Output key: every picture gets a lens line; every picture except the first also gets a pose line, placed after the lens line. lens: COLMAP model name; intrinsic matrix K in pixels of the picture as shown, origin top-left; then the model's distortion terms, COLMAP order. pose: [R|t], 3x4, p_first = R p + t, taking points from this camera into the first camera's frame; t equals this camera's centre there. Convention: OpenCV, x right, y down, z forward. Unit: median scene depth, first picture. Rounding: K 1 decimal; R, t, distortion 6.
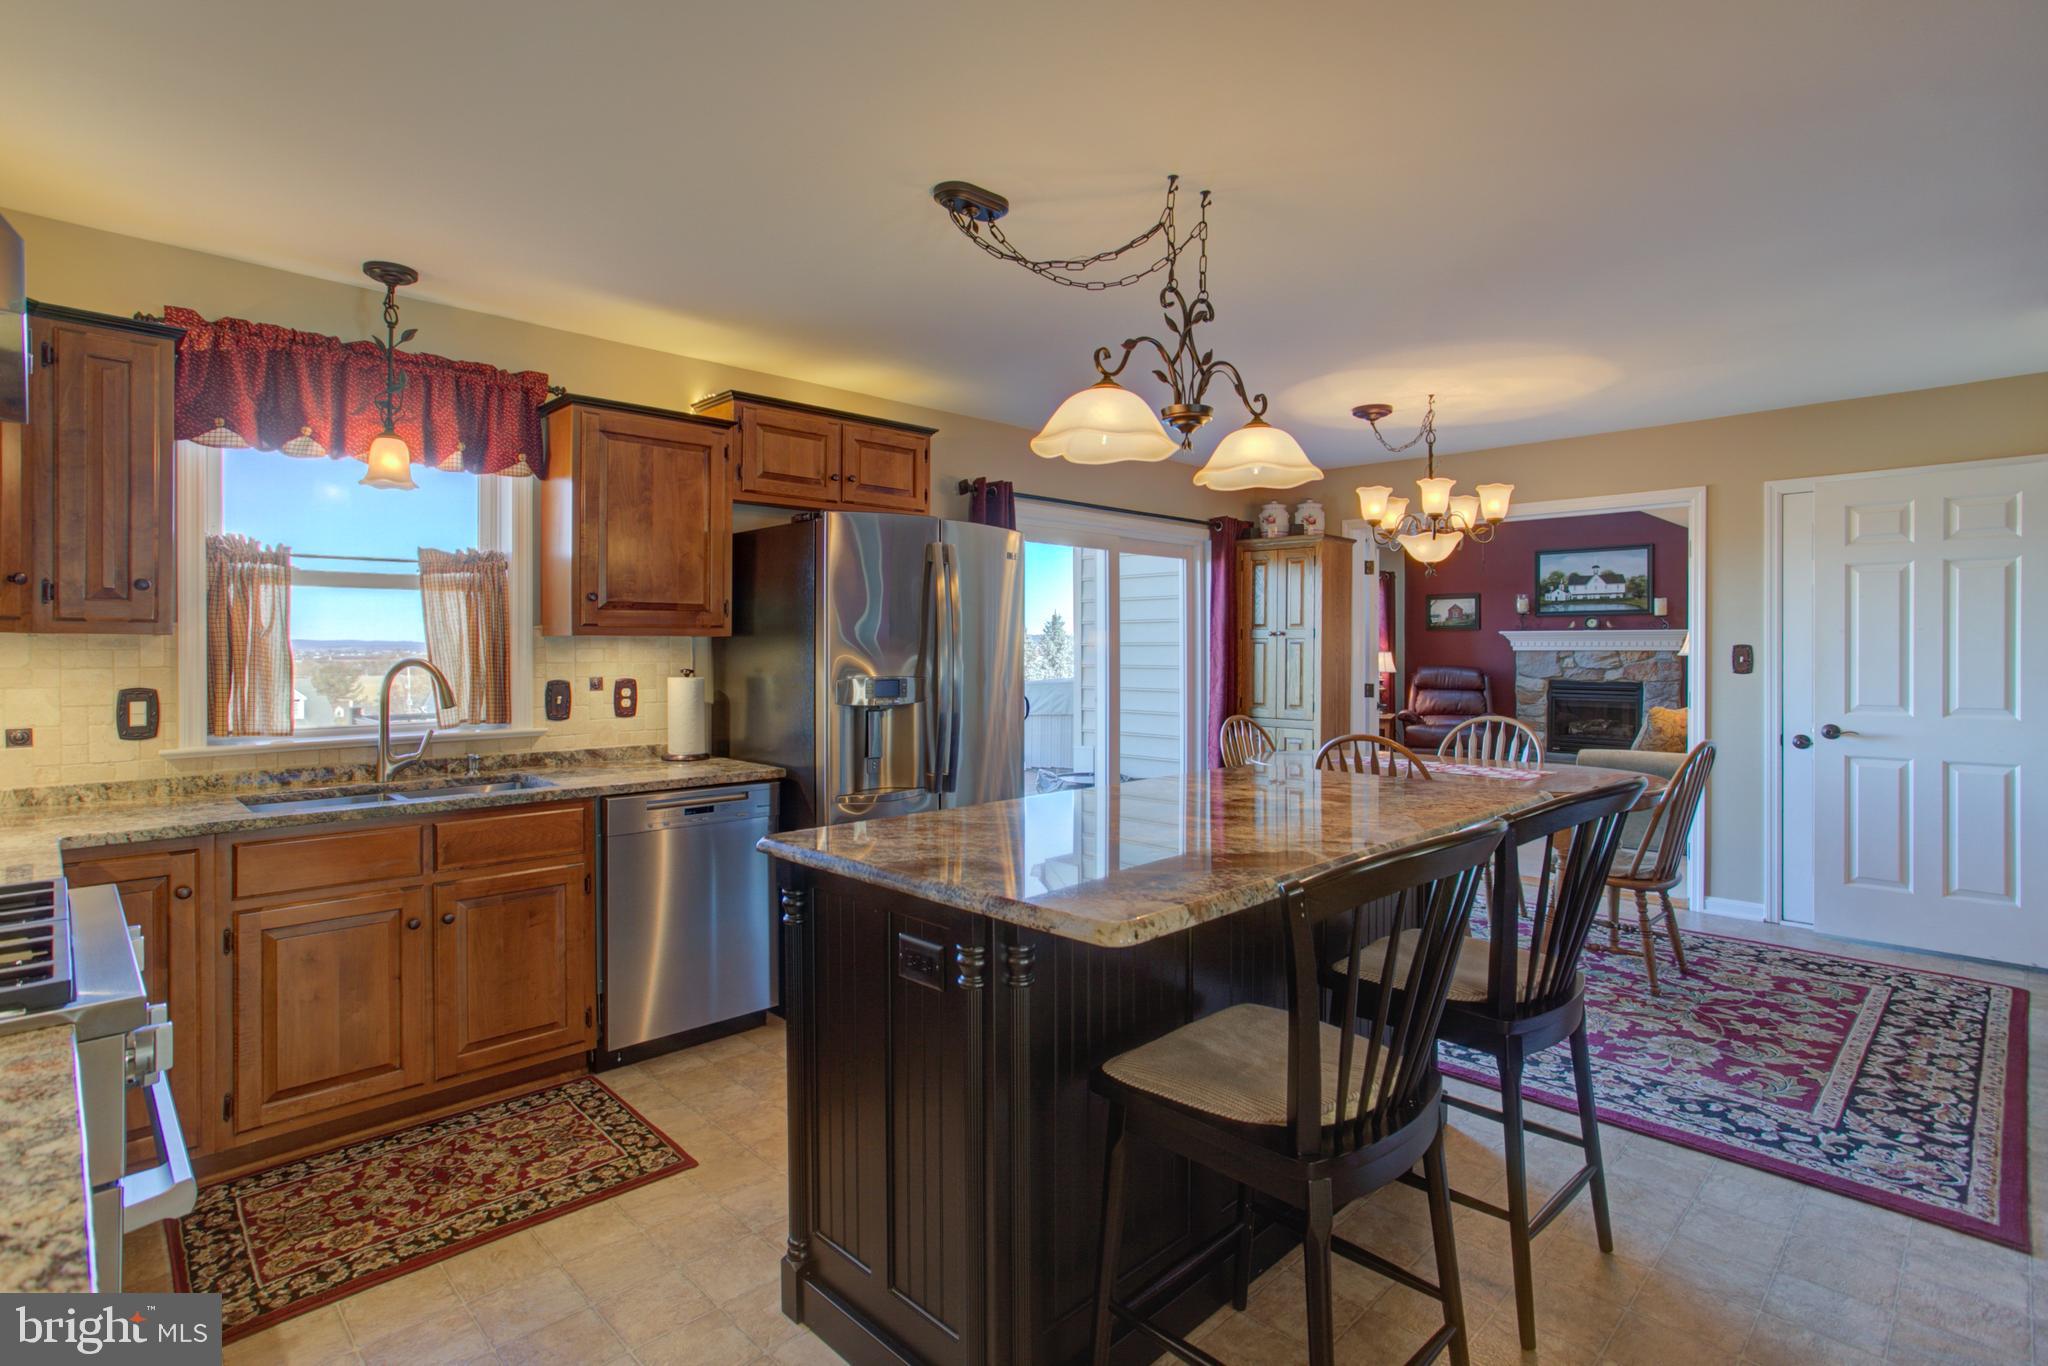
lens RADIAL K [[1006.9, 0, 1018.4], [0, 1006.9, 649.3], [0, 0, 1]] dist [-0.045943, 0.027172]
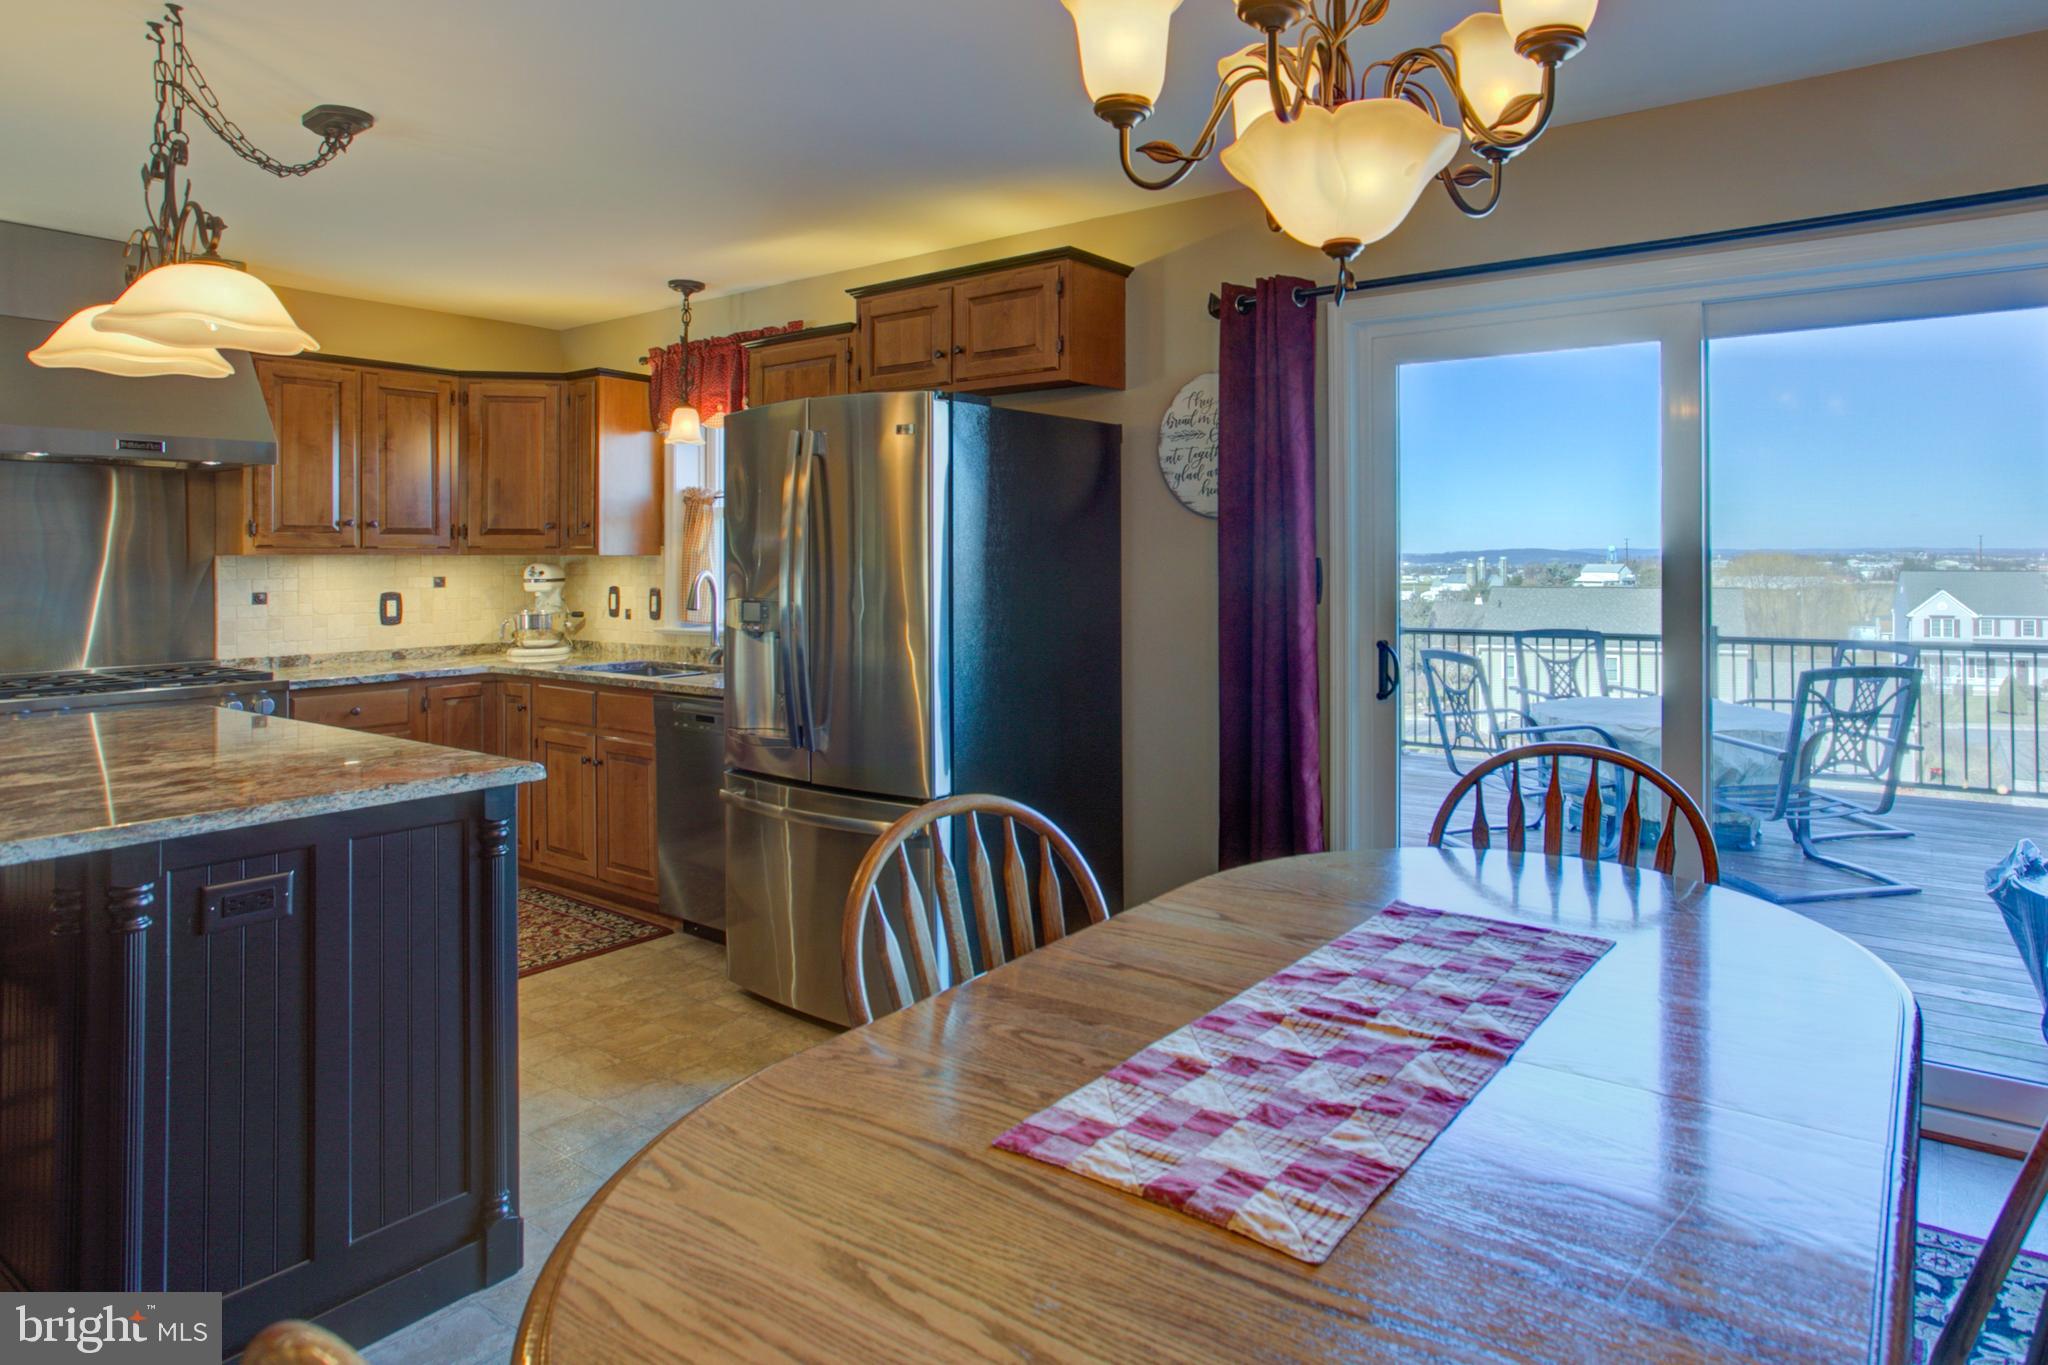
lens RADIAL K [[1176.8, 0, 1186.4], [0, 1176.8, 547.4], [0, 0, 1]] dist [-0.051530, 0.032442]
pose [[0.212523, -0.009788, -0.977107, 1.171772], [0.001965, 0.999952, -0.009589, -0.006367], [0.977154, 0.000117, 0.212532, 1.470728]]
